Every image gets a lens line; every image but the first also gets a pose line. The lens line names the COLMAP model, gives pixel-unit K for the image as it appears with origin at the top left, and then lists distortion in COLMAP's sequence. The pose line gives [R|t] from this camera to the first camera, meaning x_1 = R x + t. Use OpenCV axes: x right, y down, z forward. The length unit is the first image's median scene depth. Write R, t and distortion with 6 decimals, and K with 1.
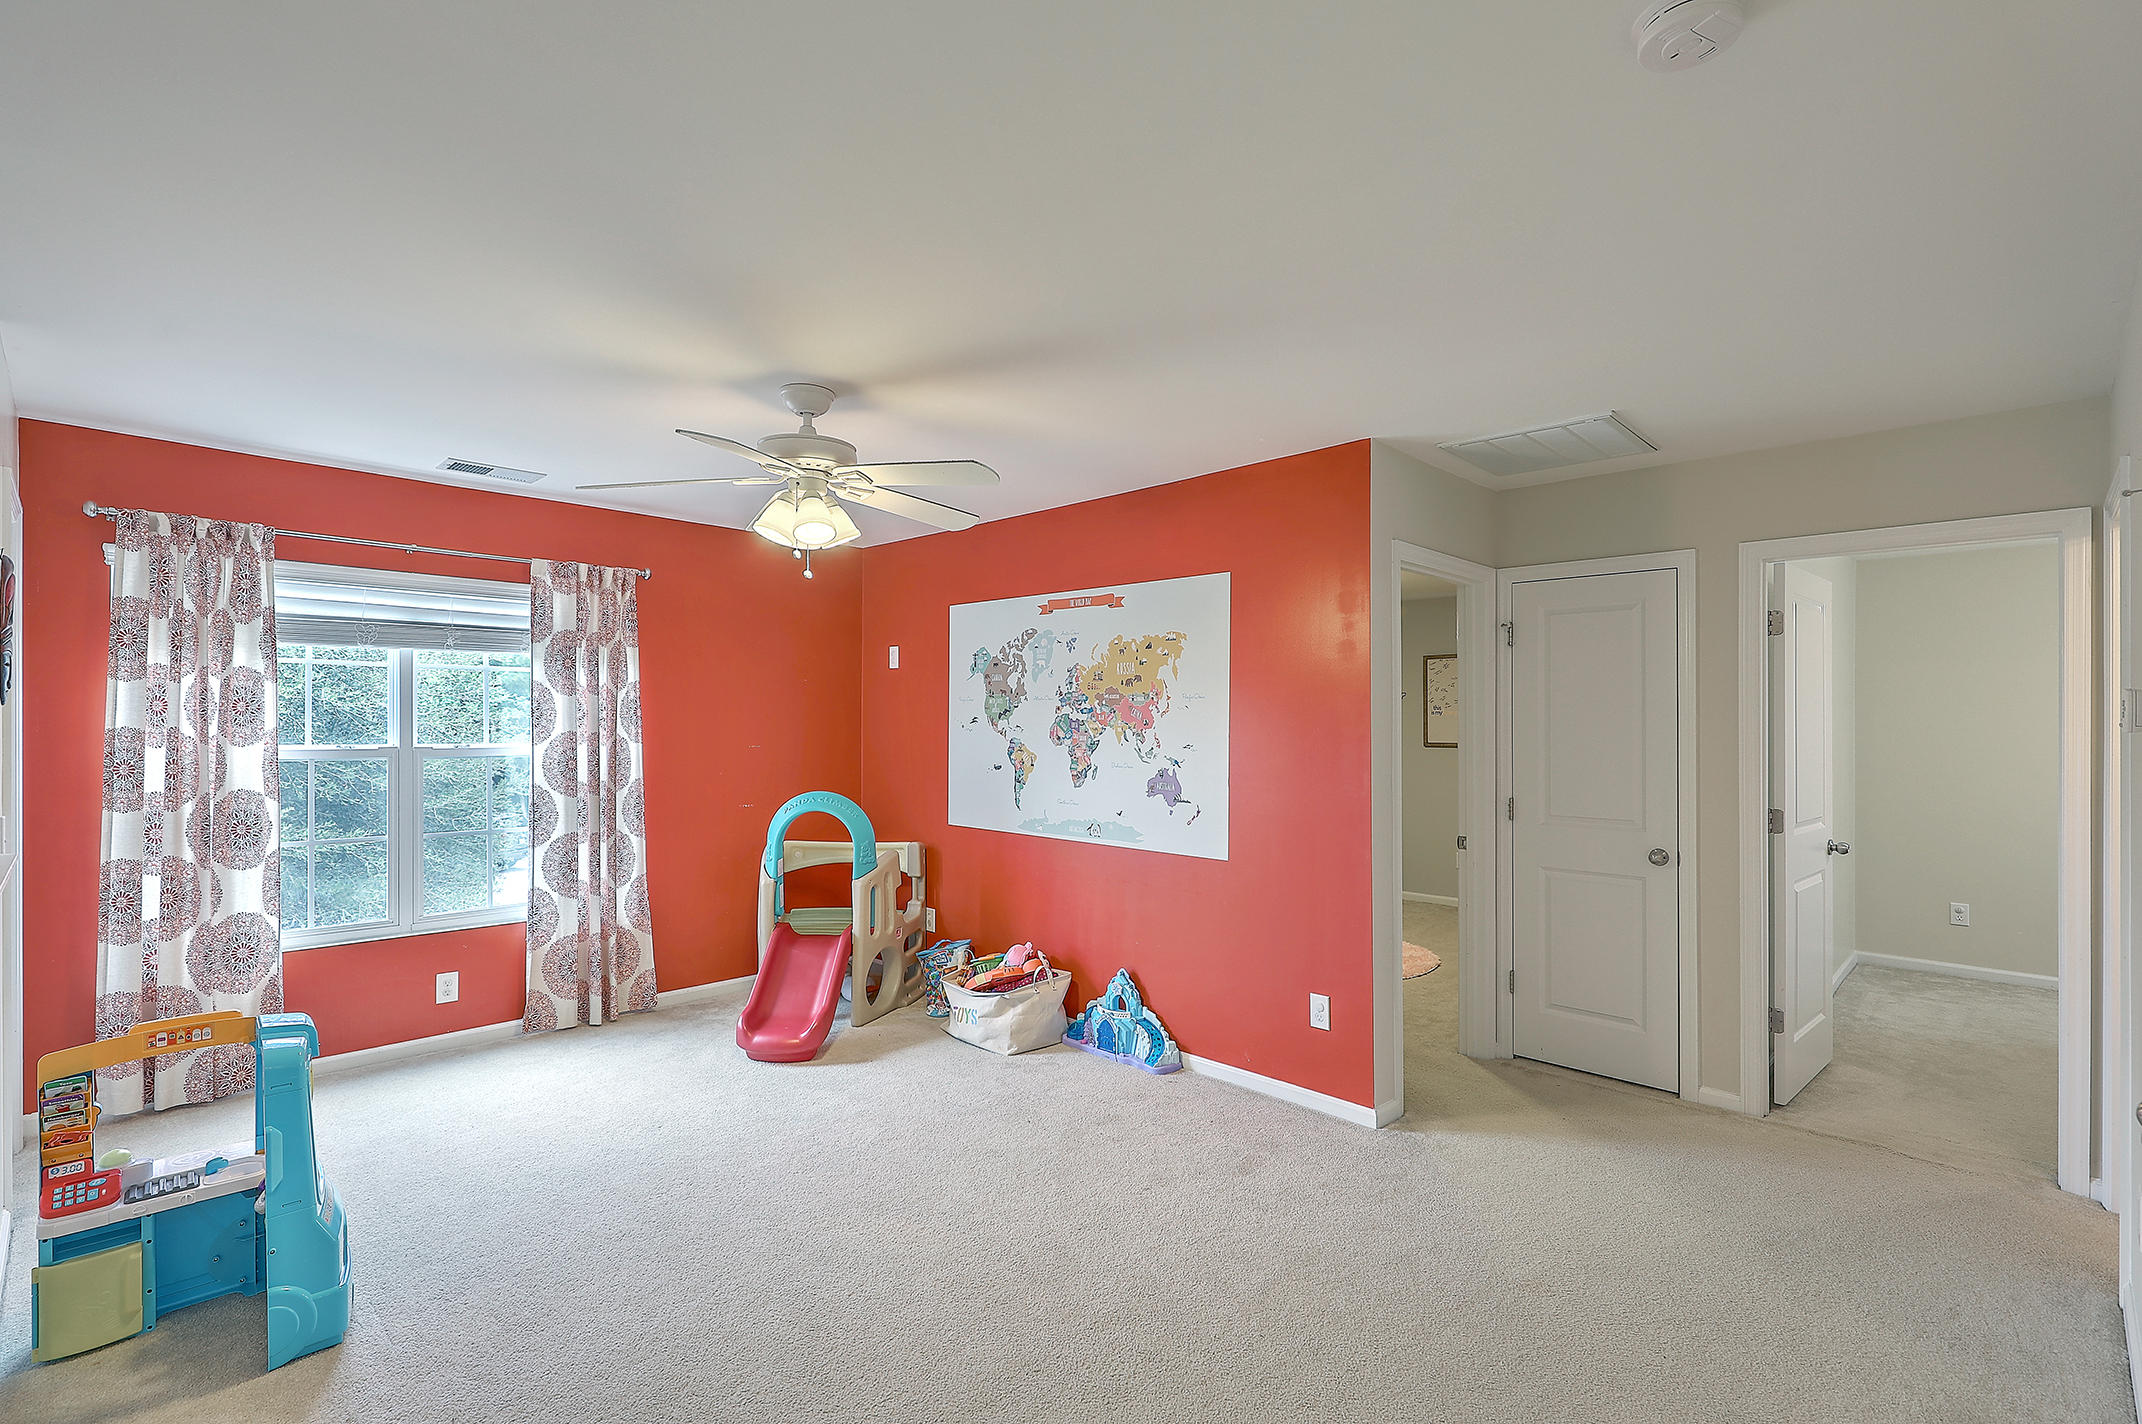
lens RADIAL K [[980.4, 0, 1067.4], [0, 980.4, 719.6], [0, 0, 1]] dist [0.007902, -0.001802]
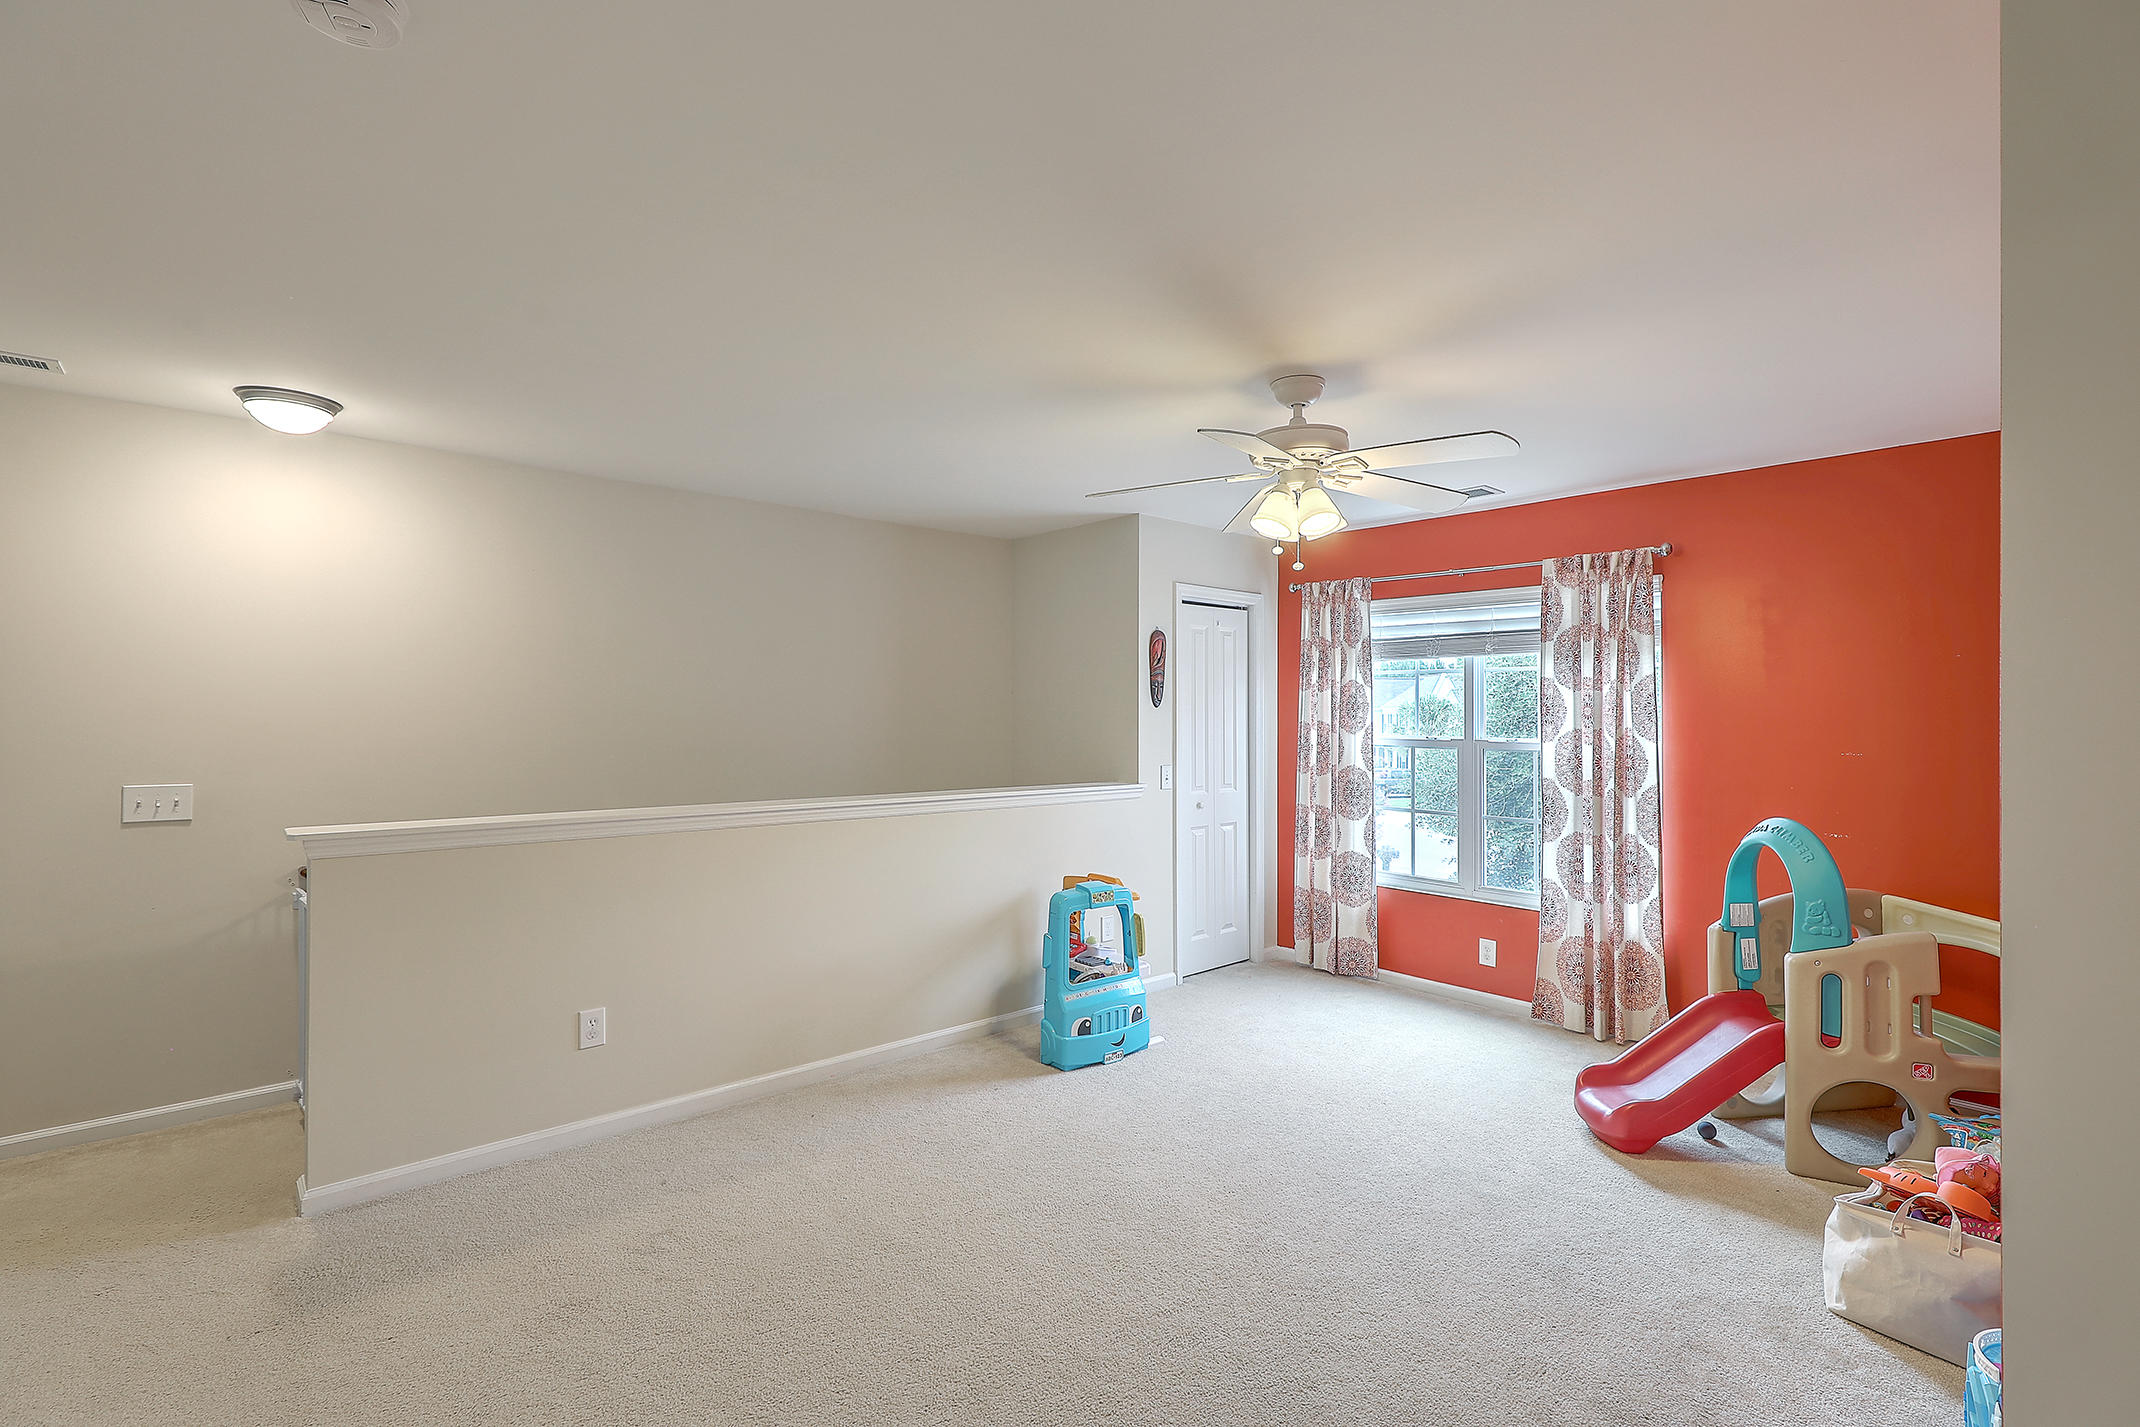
lens RADIAL K [[979.5, 0, 1082.3], [0, 979.5, 711.9], [0, 0, 1]] dist [0.007902, -0.001802]
pose [[-0.063004, -0.009656, -0.997967, 0.524791], [-0.005991, 0.999939, -0.009297, 0.008409], [0.997995, 0.005393, -0.063058, 0.598924]]
